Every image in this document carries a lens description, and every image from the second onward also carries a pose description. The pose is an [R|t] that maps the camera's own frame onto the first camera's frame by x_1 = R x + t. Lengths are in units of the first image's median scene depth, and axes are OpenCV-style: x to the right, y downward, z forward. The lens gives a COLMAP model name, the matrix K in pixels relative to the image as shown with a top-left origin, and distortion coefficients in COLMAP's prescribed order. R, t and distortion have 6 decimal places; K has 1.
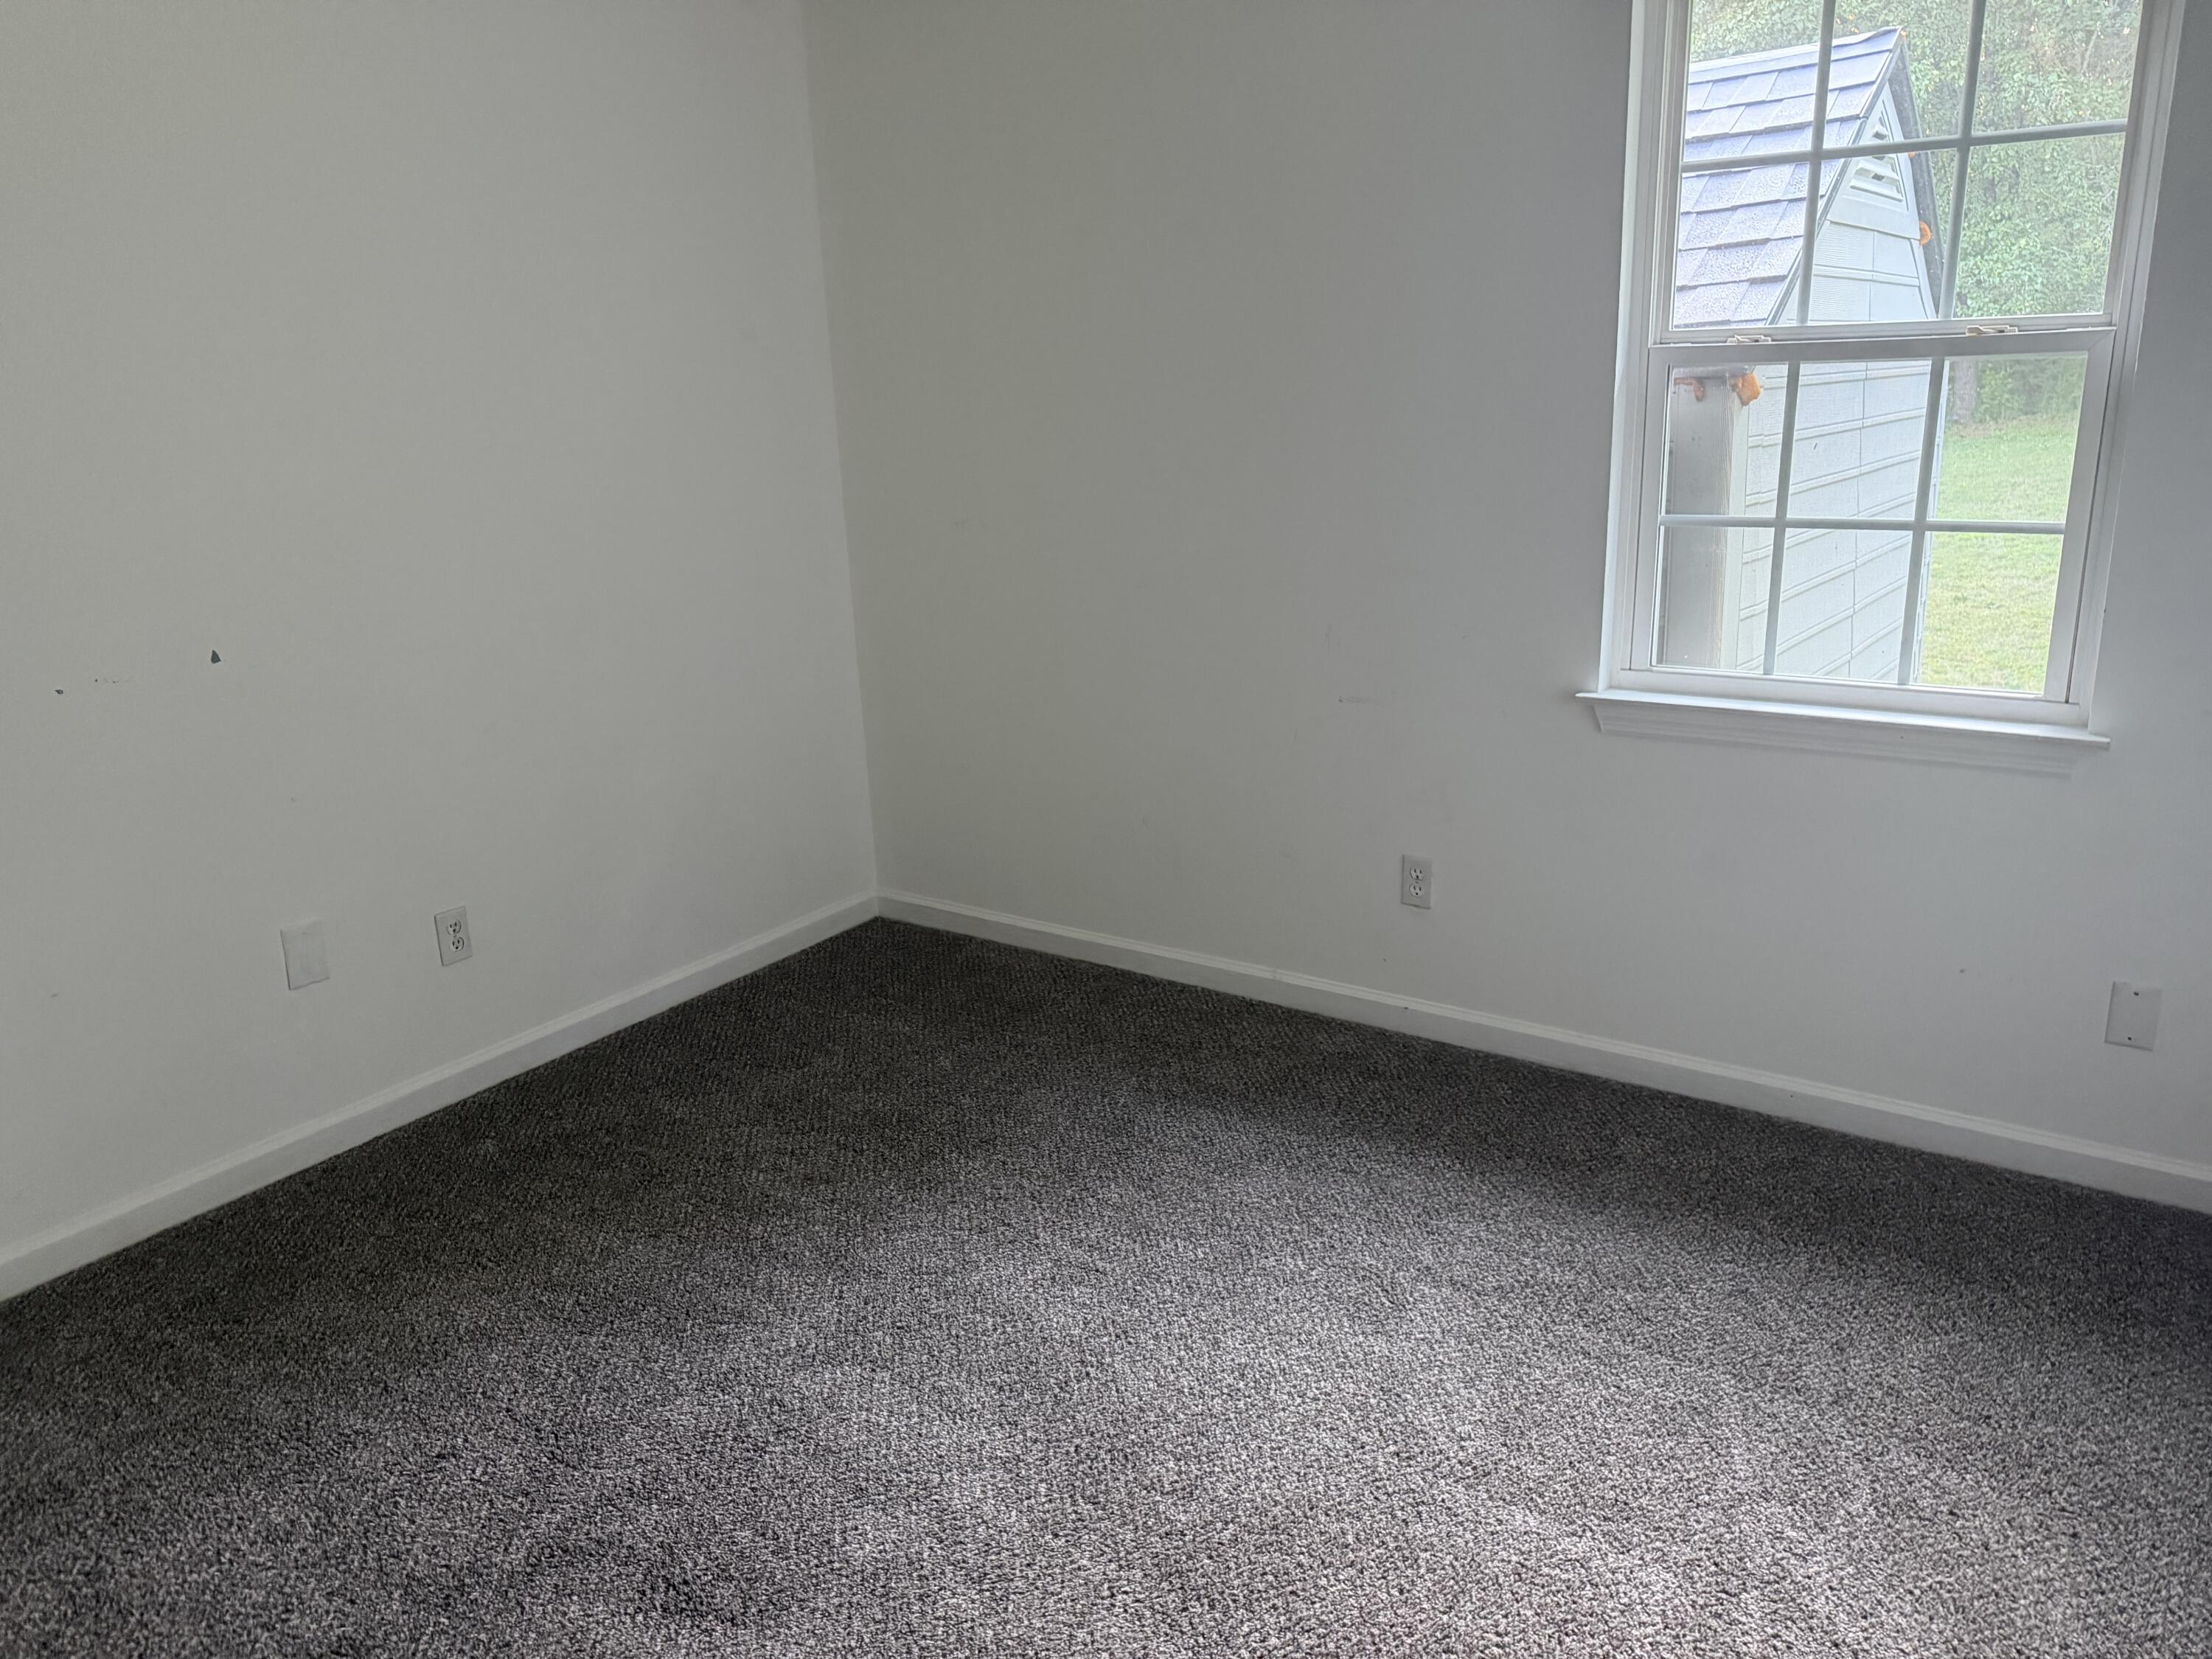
lens RADIAL K [[1535.0, 0, 1104.5], [0, 1535.0, 836.9], [0, 0, 1]] dist [0.030382, -0.055946]
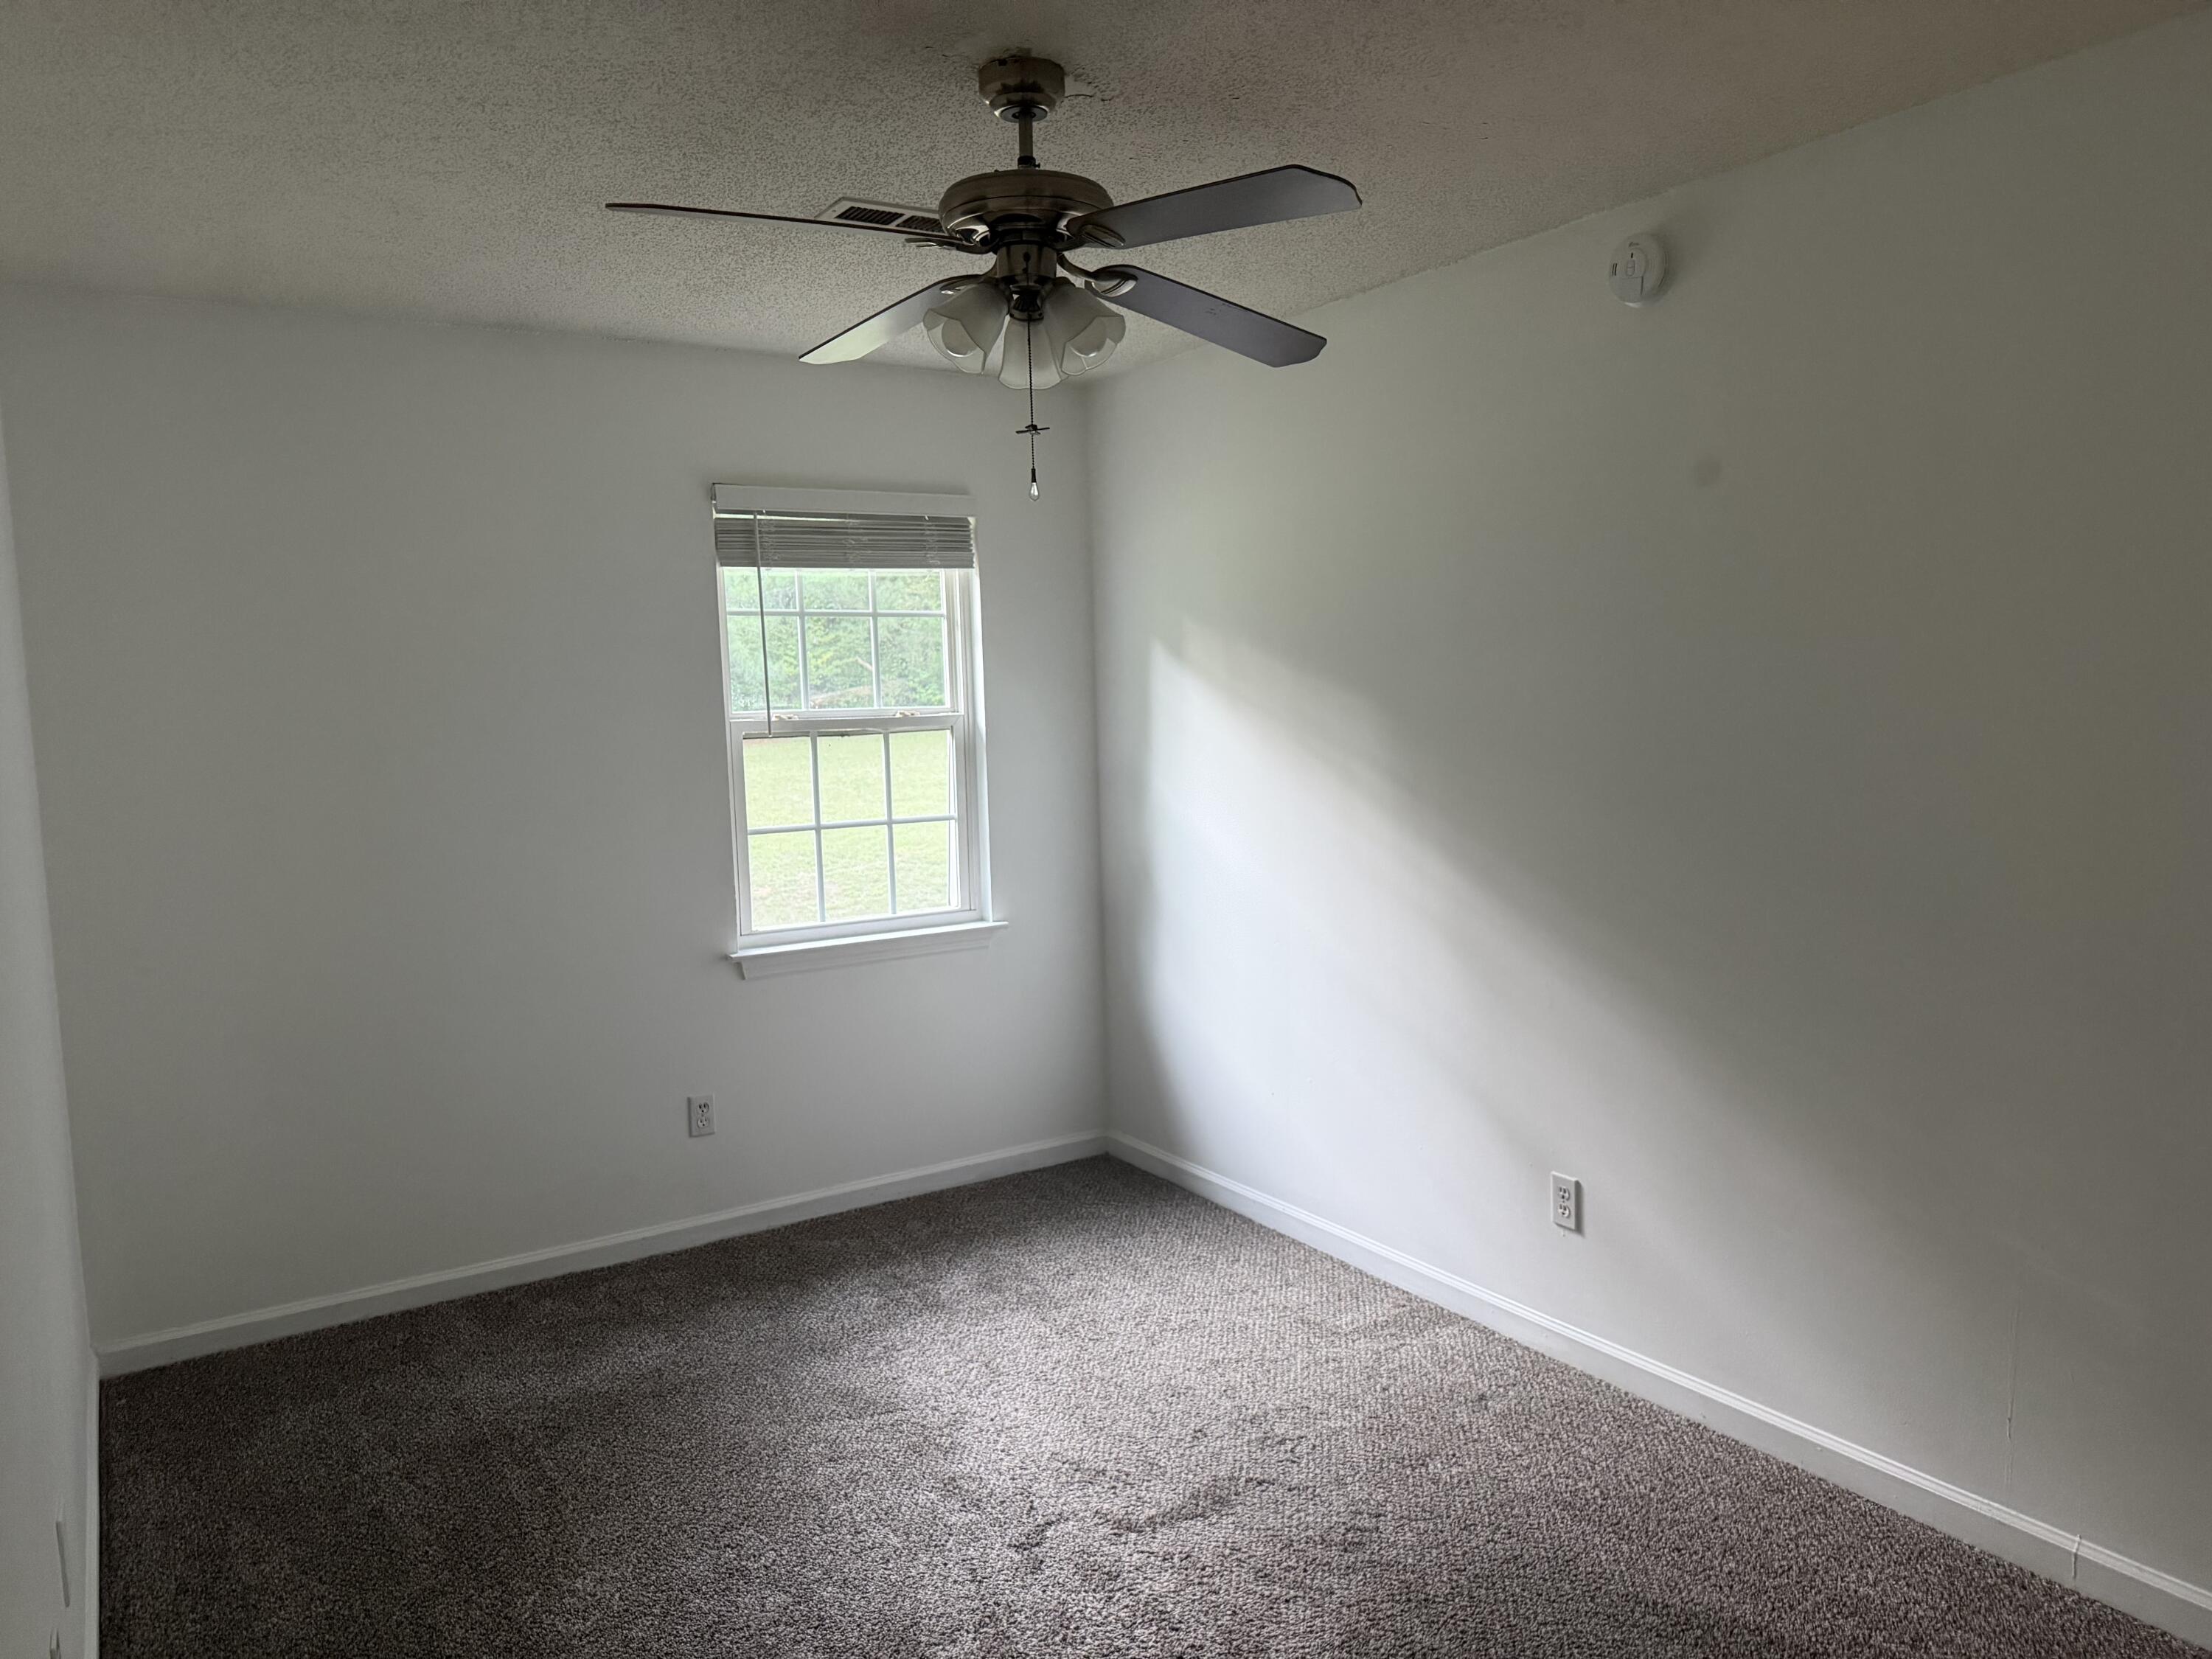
lens RADIAL K [[1535.0, 0, 1106.5], [0, 1535.0, 832.4], [0, 0, 1]] dist [0.030382, -0.055946]
pose [[0.270247, -0.085827, 0.958958, -0.925614], [0.206808, 0.977944, 0.029245, -0.175449], [-0.940317, 0.190417, 0.282036, 0.293218]]
